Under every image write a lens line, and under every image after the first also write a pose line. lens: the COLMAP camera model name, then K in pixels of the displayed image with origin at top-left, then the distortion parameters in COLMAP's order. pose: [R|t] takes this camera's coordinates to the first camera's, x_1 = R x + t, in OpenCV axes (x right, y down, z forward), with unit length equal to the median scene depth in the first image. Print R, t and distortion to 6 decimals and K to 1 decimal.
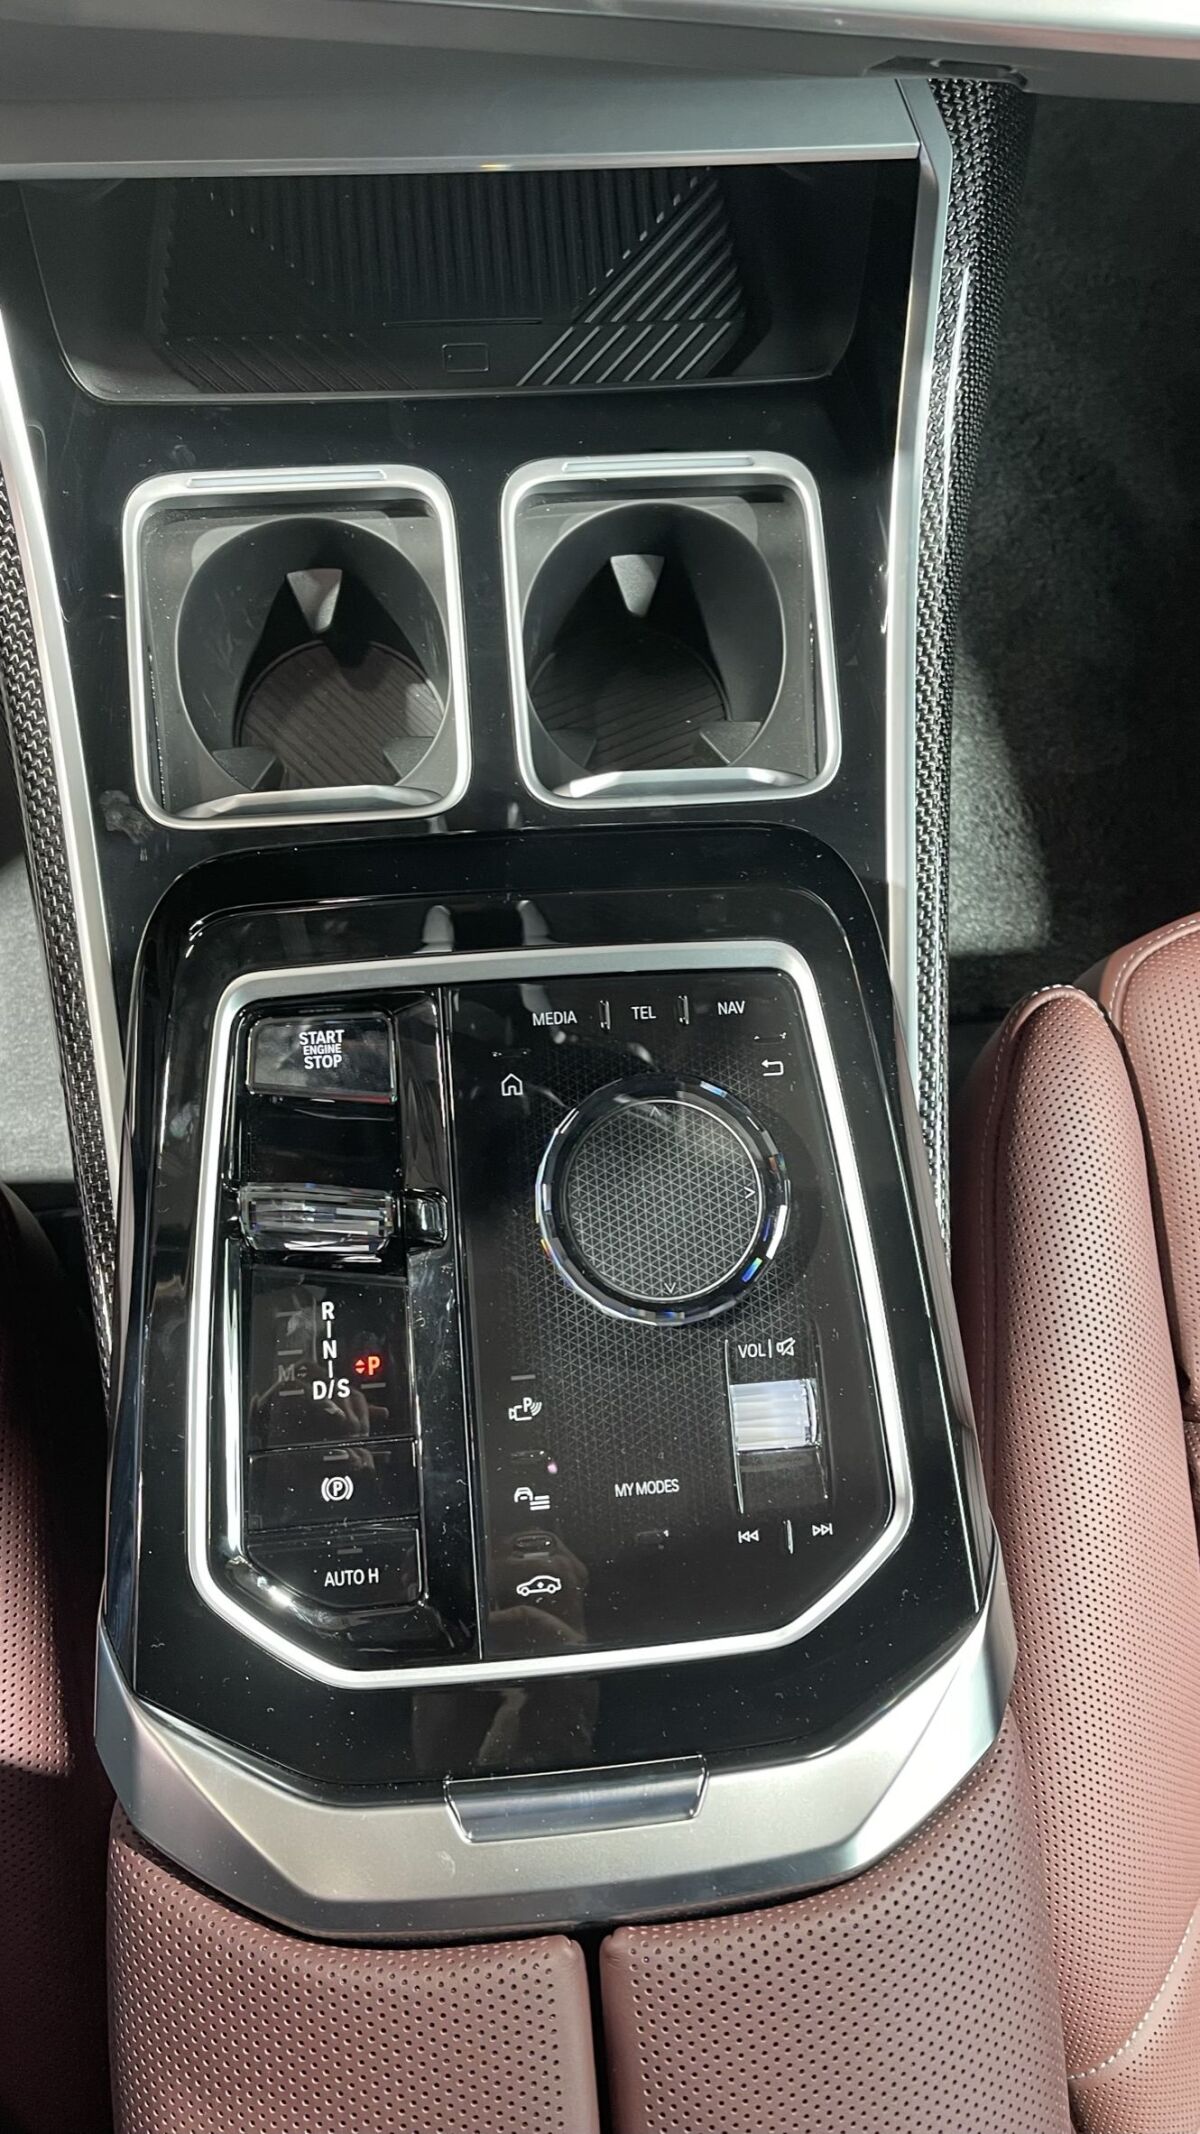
lens RADIAL K [[1703.6, 0, 595.7], [0, 1703.6, 1067.7], [0, 0, 1]] dist [-0.004662, -0.012537]
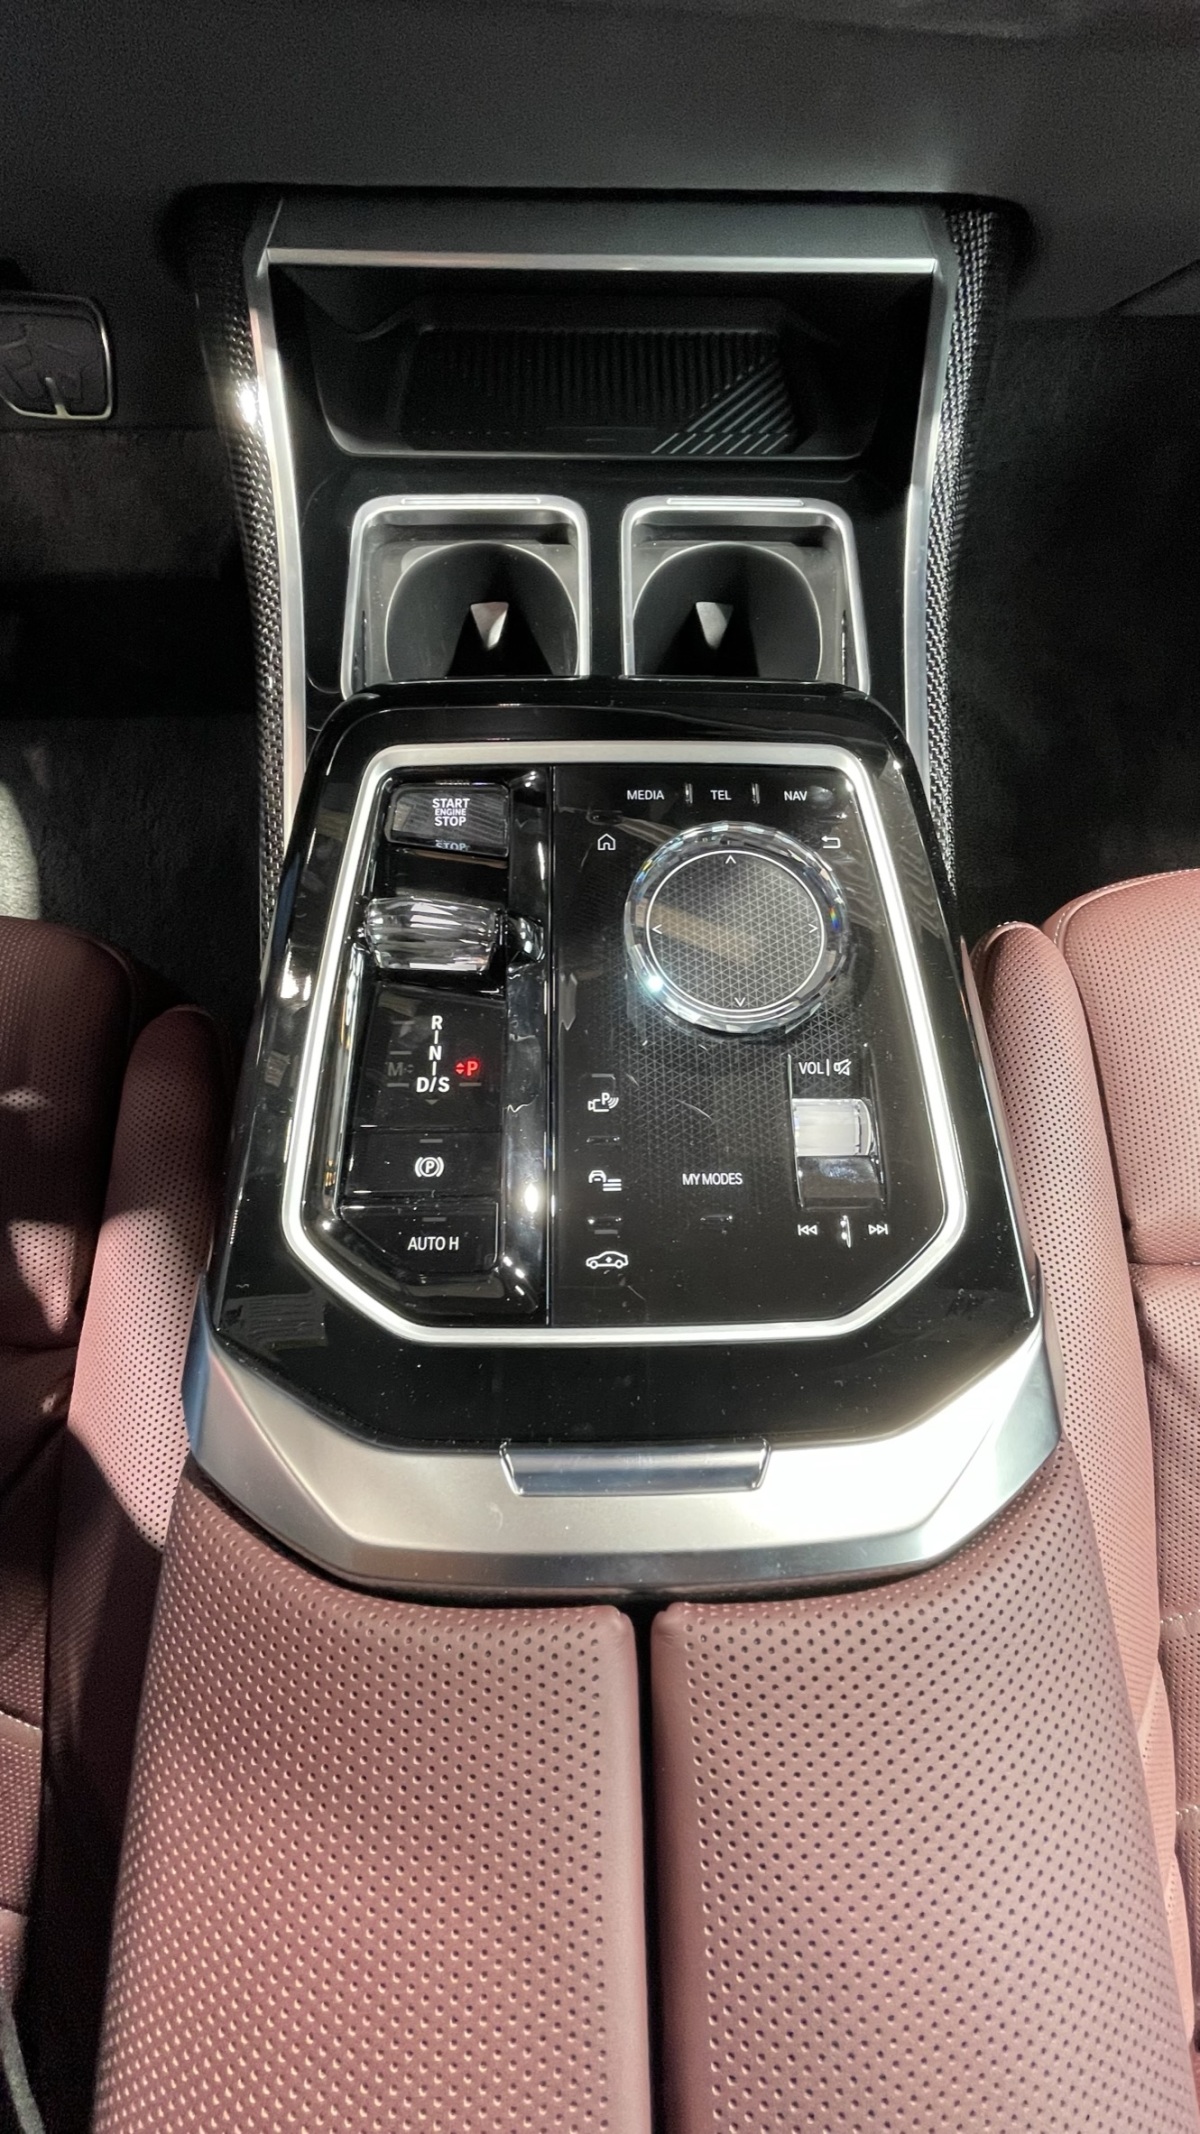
lens RADIAL K [[887.9, 0, 597.4], [0, 887.9, 1067.2], [0, 0, 1]] dist [-0.020549, -0.000104]
pose [[0.996584, 0.044871, -0.069334, -0.006683], [-0.054769, 0.987443, -0.148177, 0.262319], [0.061815, 0.151468, 0.986527, 0.431842]]
